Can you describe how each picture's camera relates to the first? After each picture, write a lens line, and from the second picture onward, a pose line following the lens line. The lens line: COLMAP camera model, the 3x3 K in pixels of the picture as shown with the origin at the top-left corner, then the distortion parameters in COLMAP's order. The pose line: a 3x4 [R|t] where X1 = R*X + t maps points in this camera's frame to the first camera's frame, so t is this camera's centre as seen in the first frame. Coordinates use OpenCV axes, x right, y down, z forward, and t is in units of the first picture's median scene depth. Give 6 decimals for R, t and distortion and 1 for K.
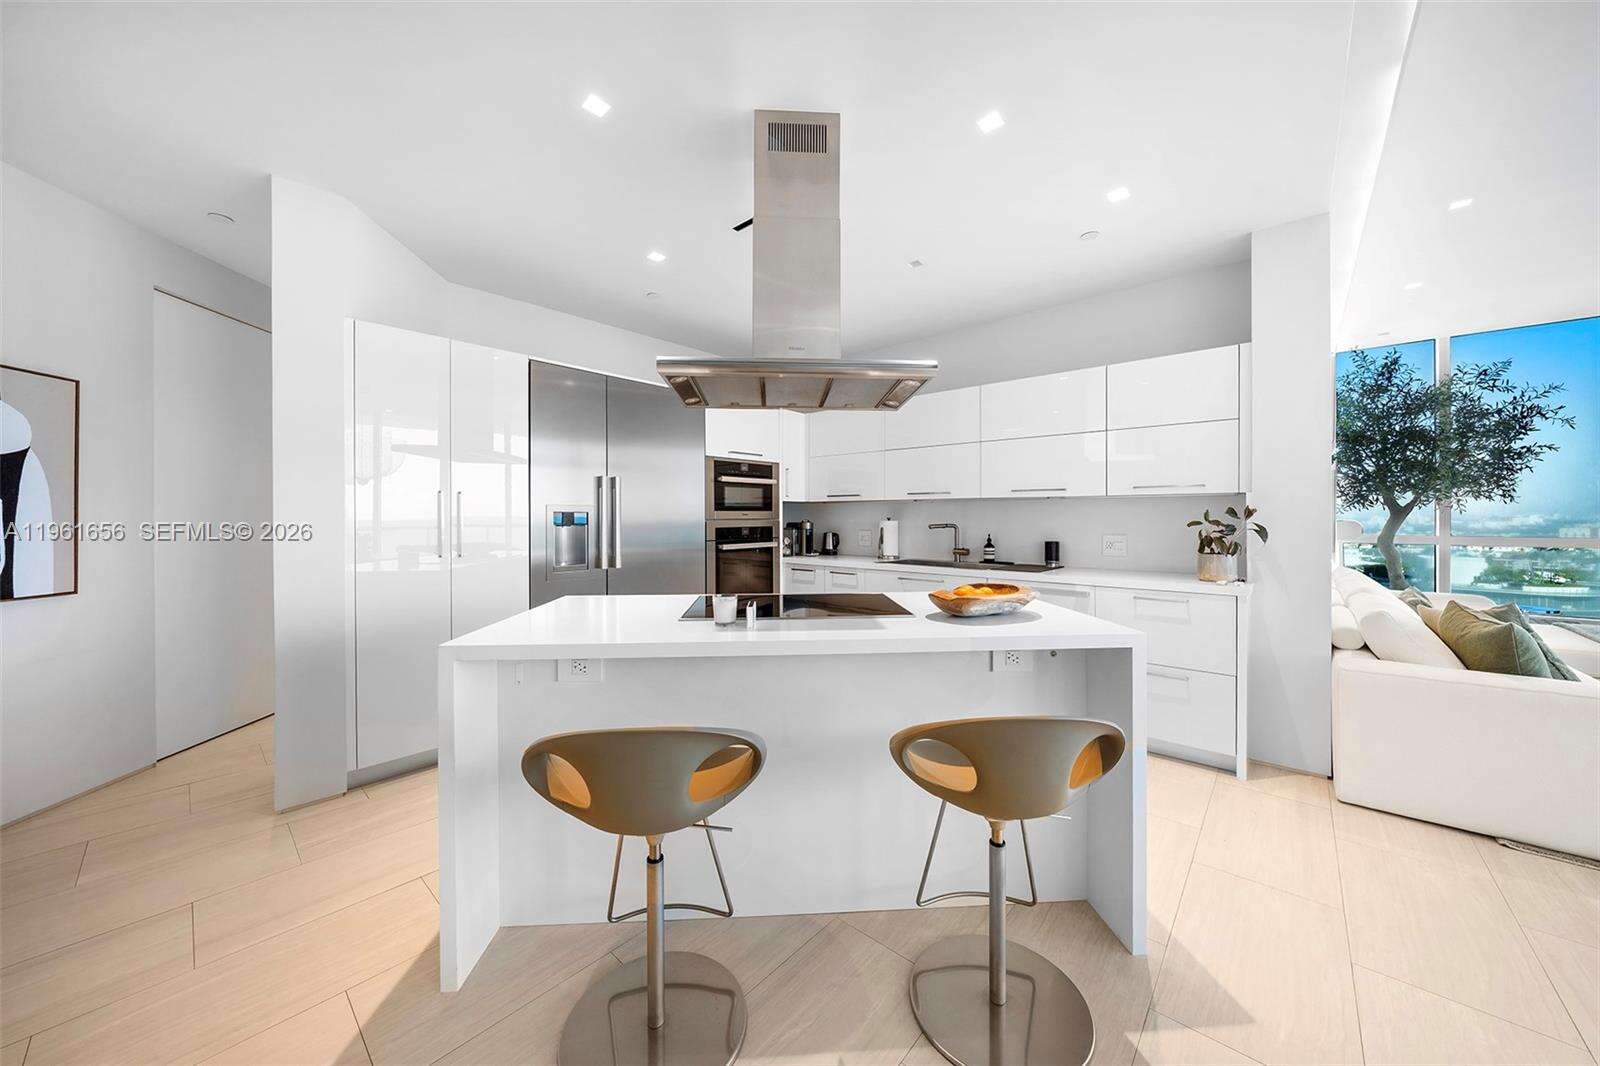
lens RADIAL K [[557.5, 0, 808.0], [0, 557.5, 516.0], [0, 0, 1]] dist [-0.008018, 0.000628]
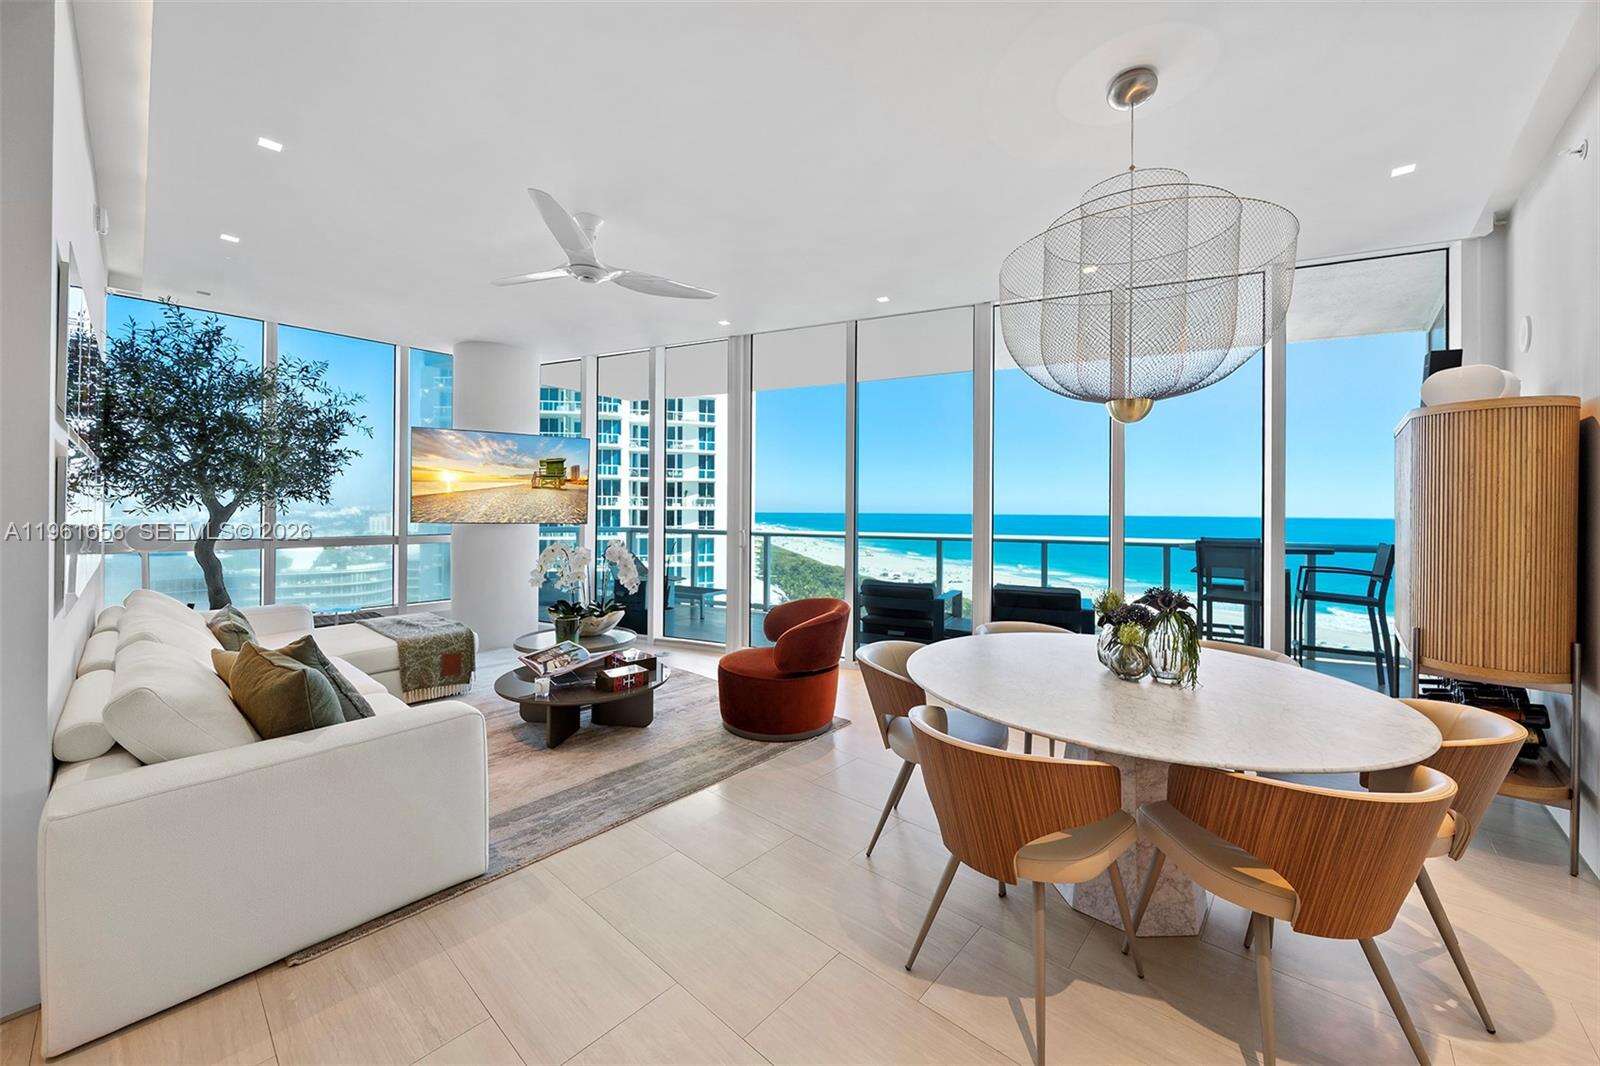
lens RADIAL K [[596.0, 0, 791.1], [0, 596.0, 511.4], [0, 0, 1]] dist [-0.008861, 0.000954]
pose [[0.014357, -0.000780, 0.999897, 0.199773], [-0.008247, 0.999966, 0.000899, -0.018626], [-0.999863, -0.008259, 0.014350, 0.132435]]
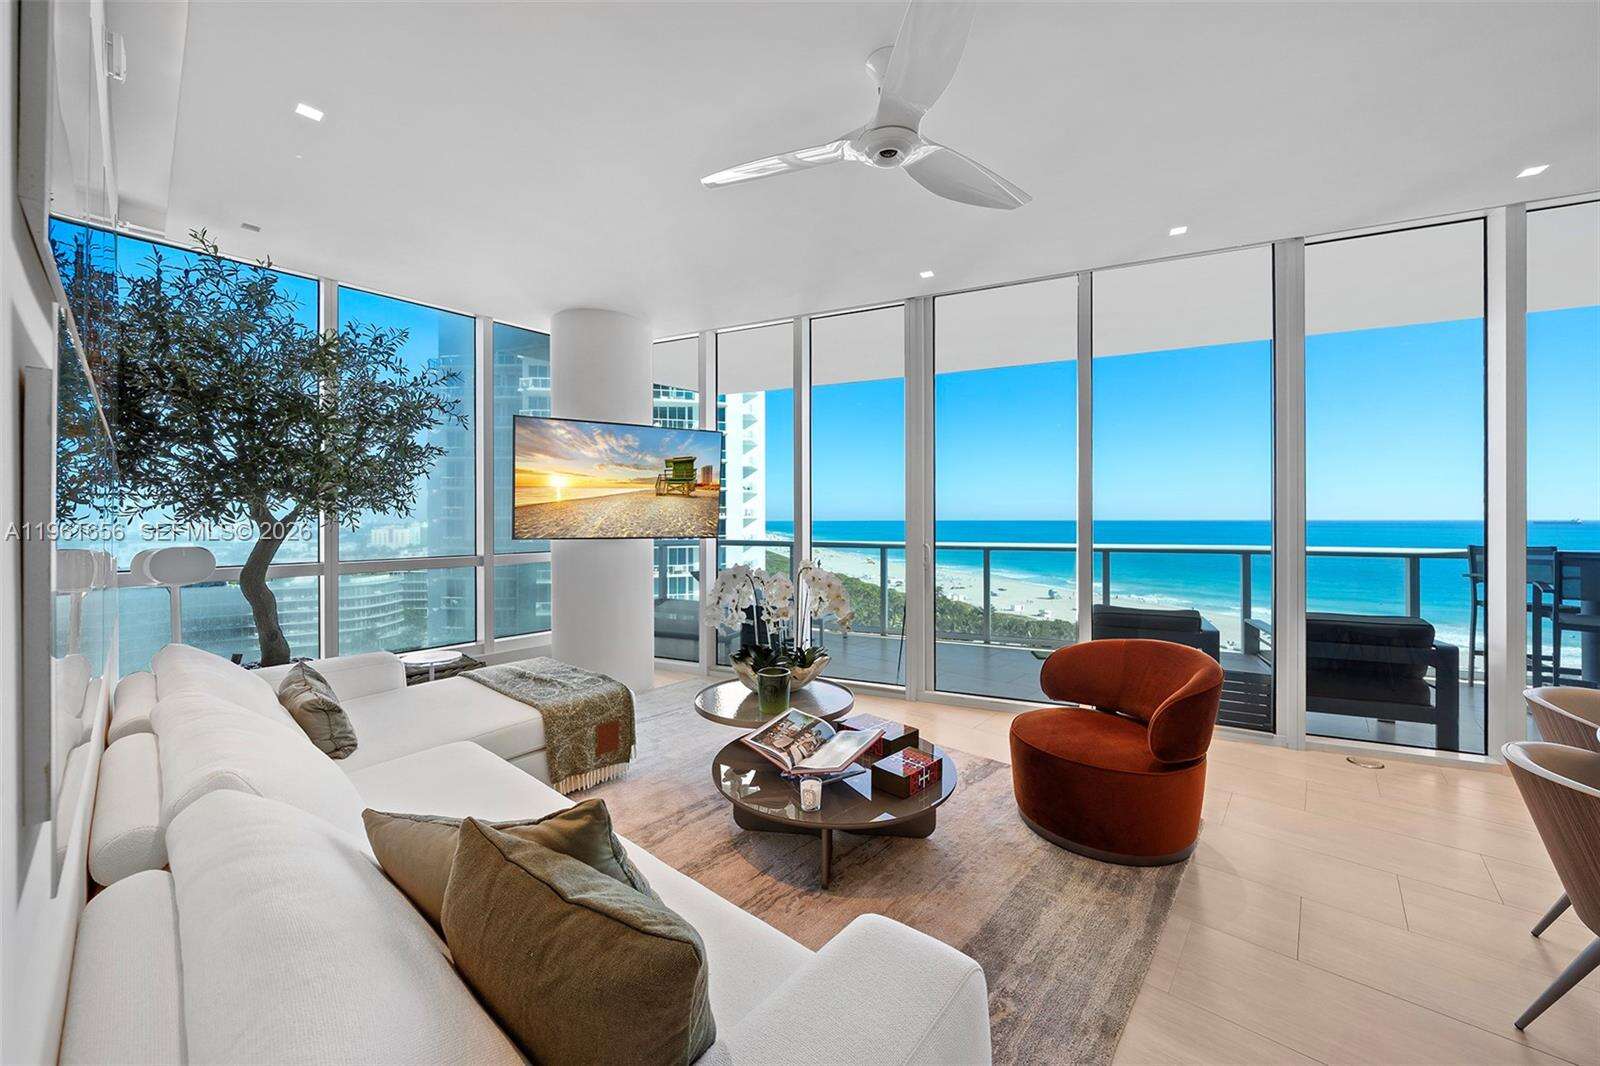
lens RADIAL K [[596.0, 0, 799.6], [0, 596.0, 521.2], [0, 0, 1]] dist [-0.008861, 0.000954]
pose [[0.006396, -0.002604, 0.999976, 0.437004], [0.000979, 0.999996, 0.002598, -0.019403], [-0.999979, 0.000962, 0.006399, 0.433622]]
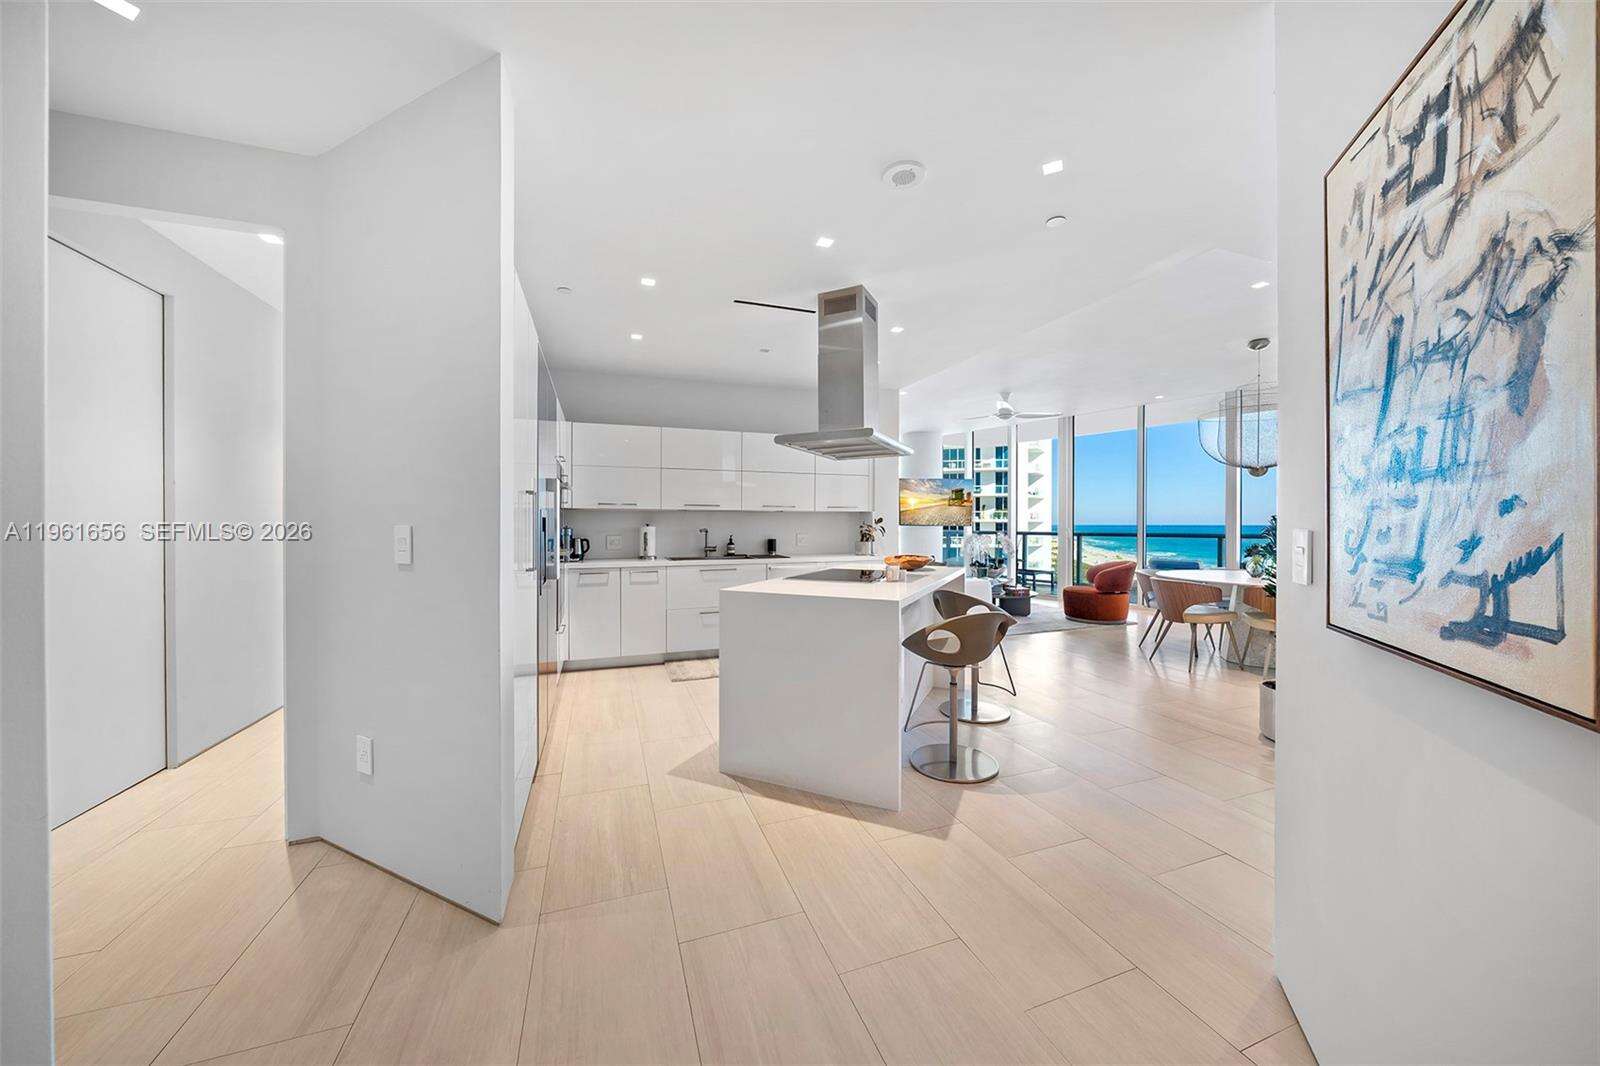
lens RADIAL K [[557.5, 0, 808.7], [0, 557.5, 523.5], [0, 0, 1]] dist [-0.008018, 0.000628]
pose [[0.462616, 0.000193, 0.886559, -0.735145], [-0.001868, 0.999998, 0.000756, 0.000916], [-0.886557, -0.002006, 0.462615, 0.152706]]
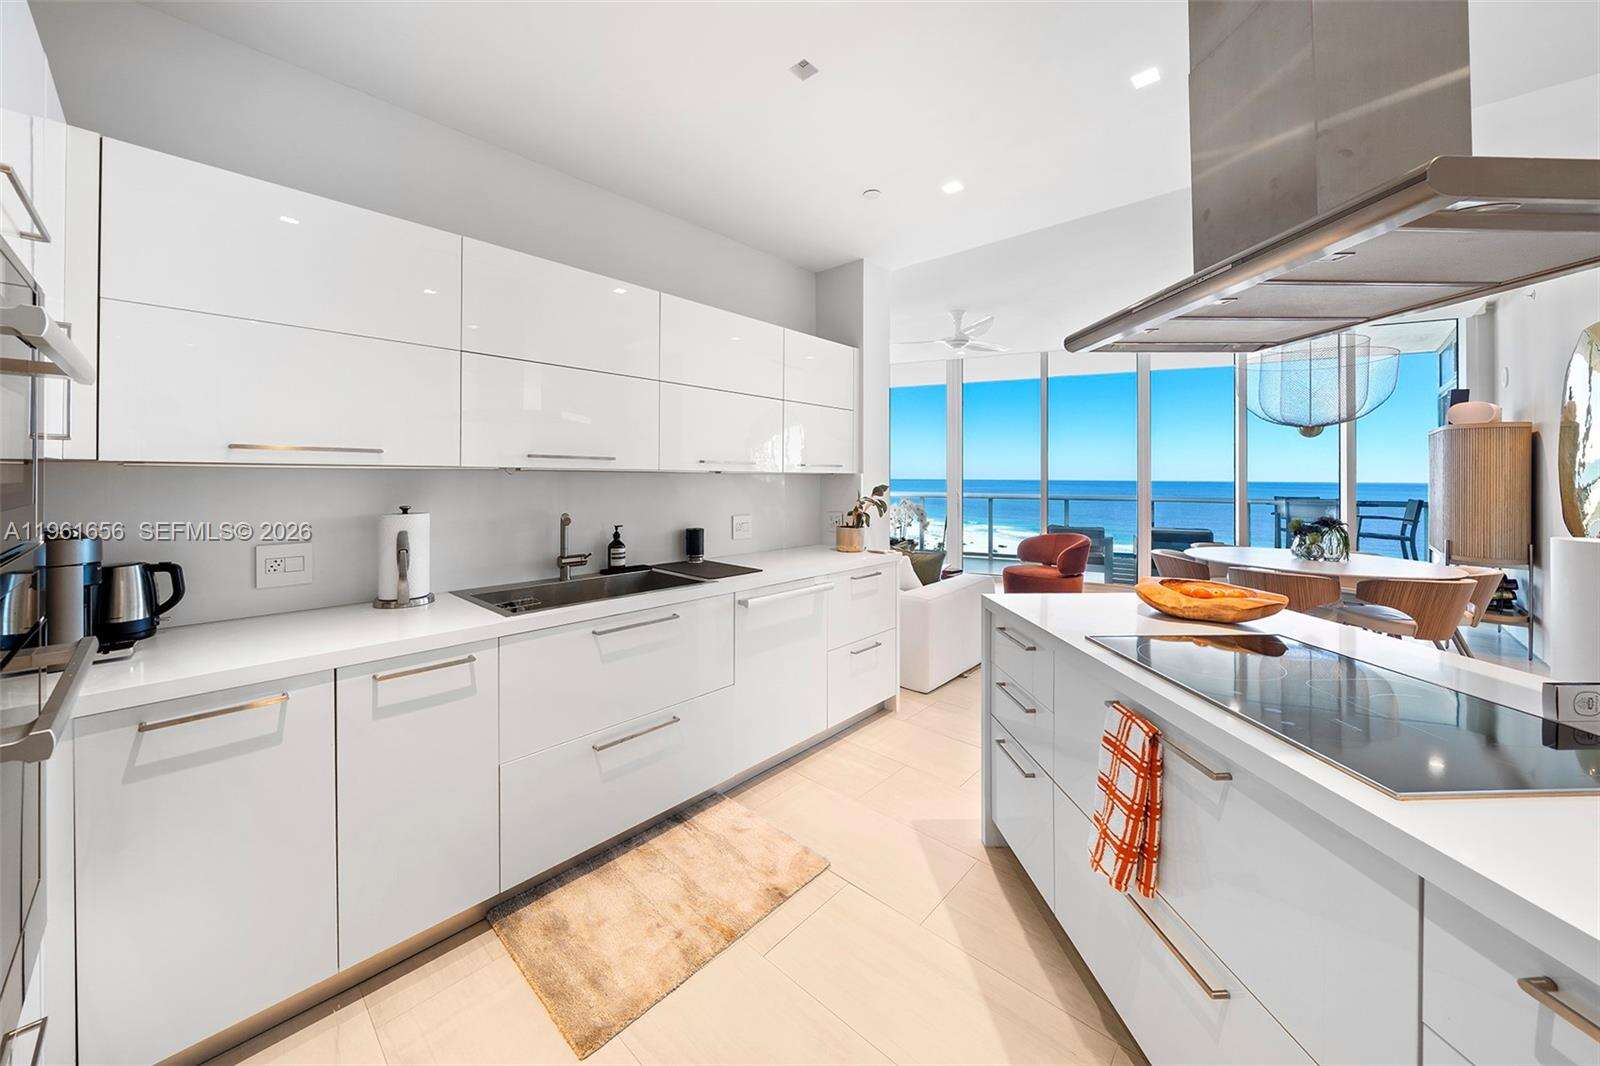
lens RADIAL K [[557.5, 0, 794.8], [0, 557.5, 480.5], [0, 0, 1]] dist [-0.008018, 0.000628]
pose [[0.033036, -0.001223, 0.999453, -0.263532], [-0.003981, 0.999991, 0.001355, -0.018176], [-0.999446, -0.004024, 0.033031, 0.686594]]
